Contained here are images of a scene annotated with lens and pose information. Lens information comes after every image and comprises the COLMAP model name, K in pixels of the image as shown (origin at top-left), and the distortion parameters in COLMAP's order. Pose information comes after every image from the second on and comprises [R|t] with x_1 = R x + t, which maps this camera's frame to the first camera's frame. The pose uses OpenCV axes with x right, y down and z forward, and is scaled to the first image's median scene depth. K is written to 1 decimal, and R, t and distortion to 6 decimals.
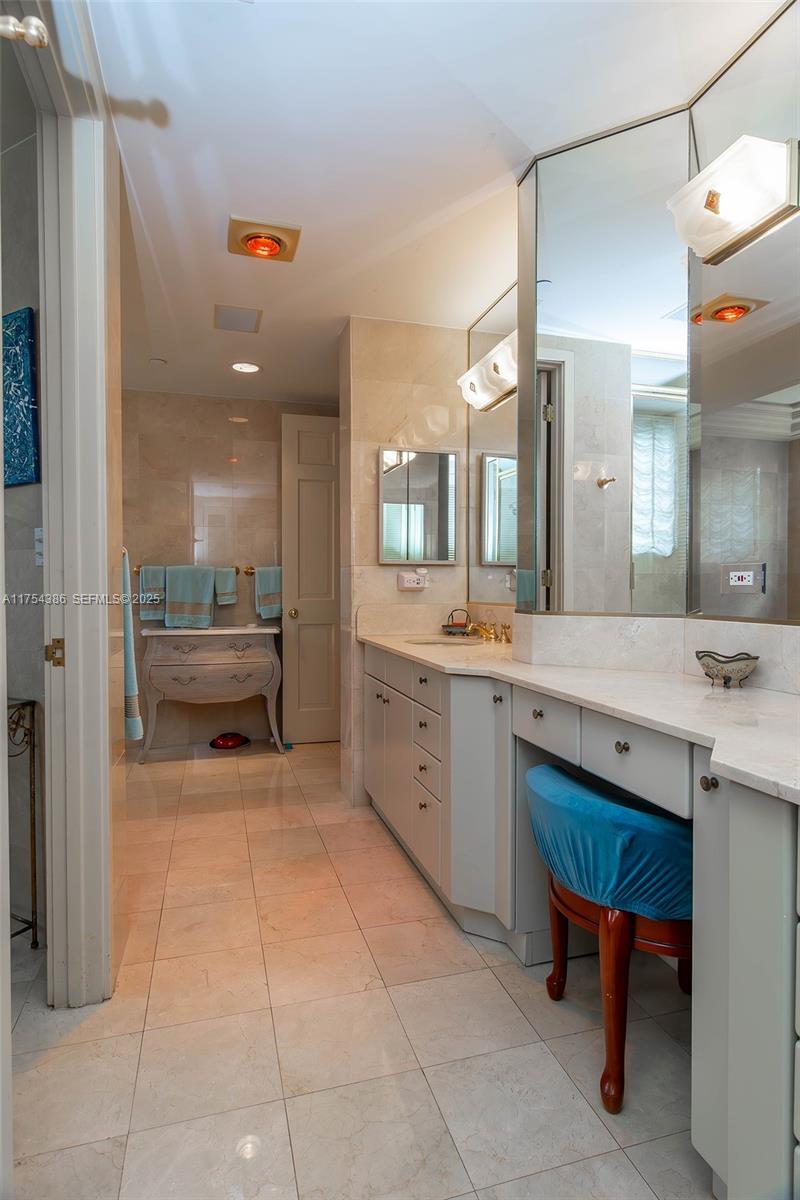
lens RADIAL K [[640.3, 0, 398.8], [0, 640.3, 600.7], [0, 0, 1]] dist [0.003331, -0.000500]
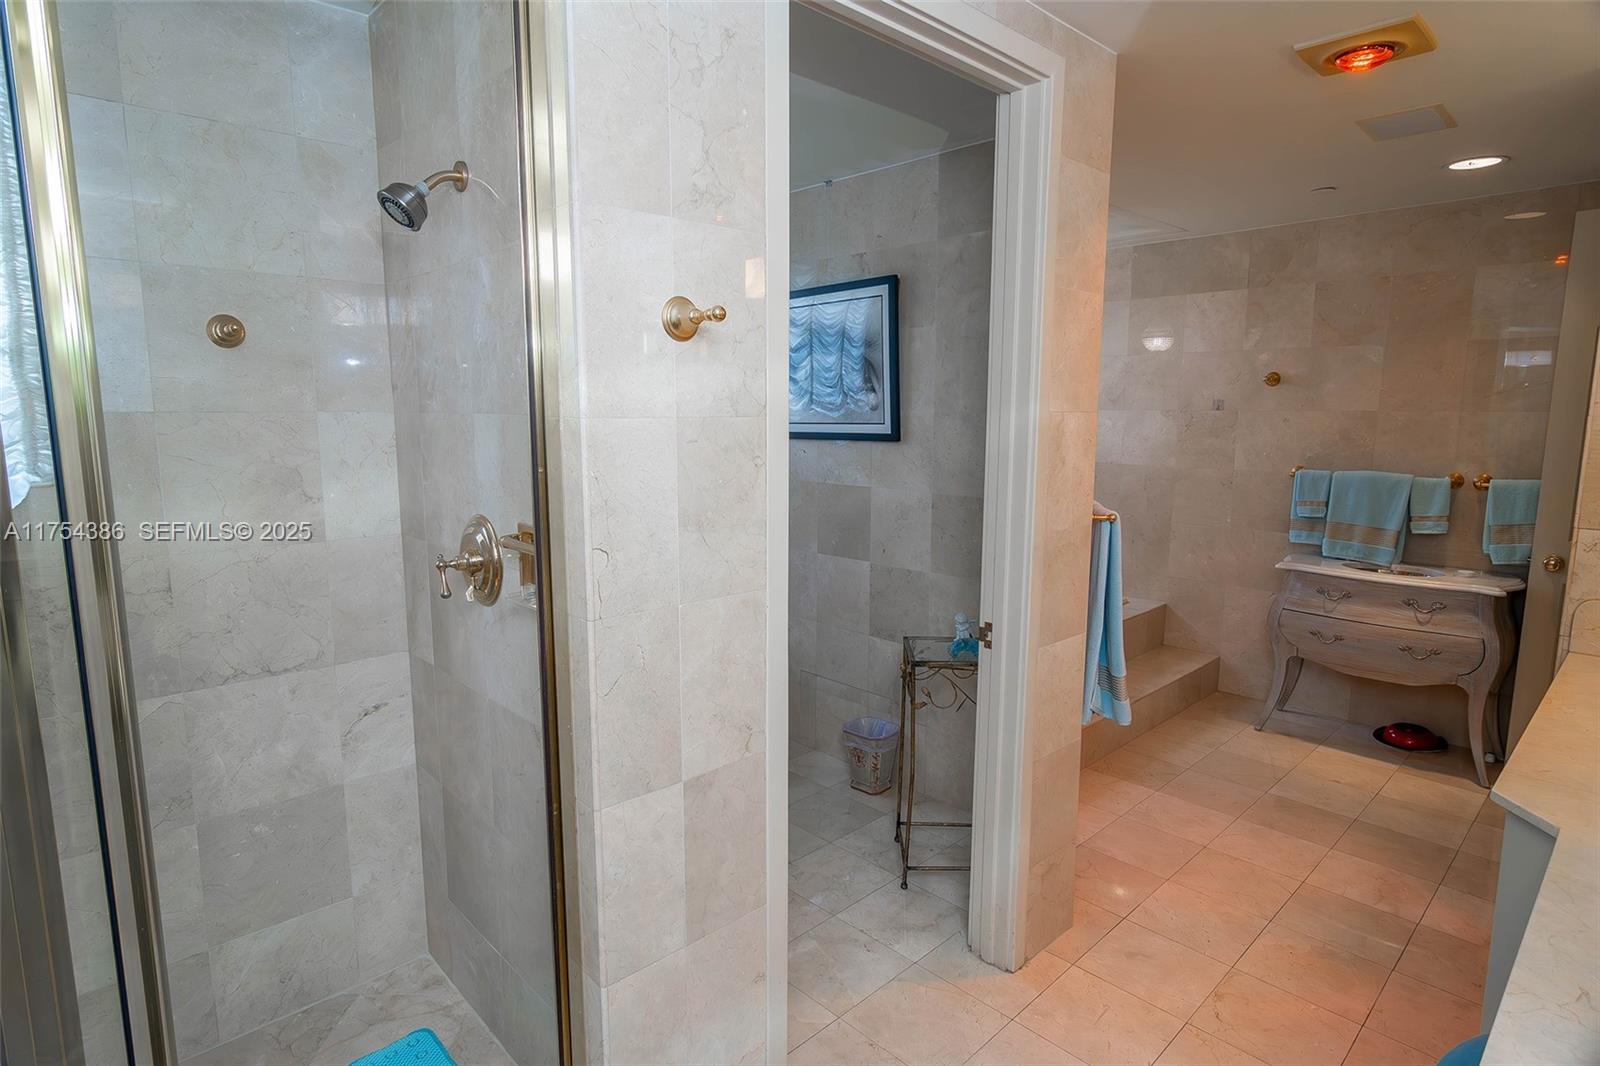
lens RADIAL K [[853.7, 0, 801.8], [0, 853.7, 532.2], [0, 0, 1]] dist [0.003331, -0.000500]
pose [[0.468962, 0.131176, -0.873423, 0.197126], [-0.023689, 0.990422, 0.136028, -0.102266], [0.882901, -0.043102, 0.467577, 0.036638]]
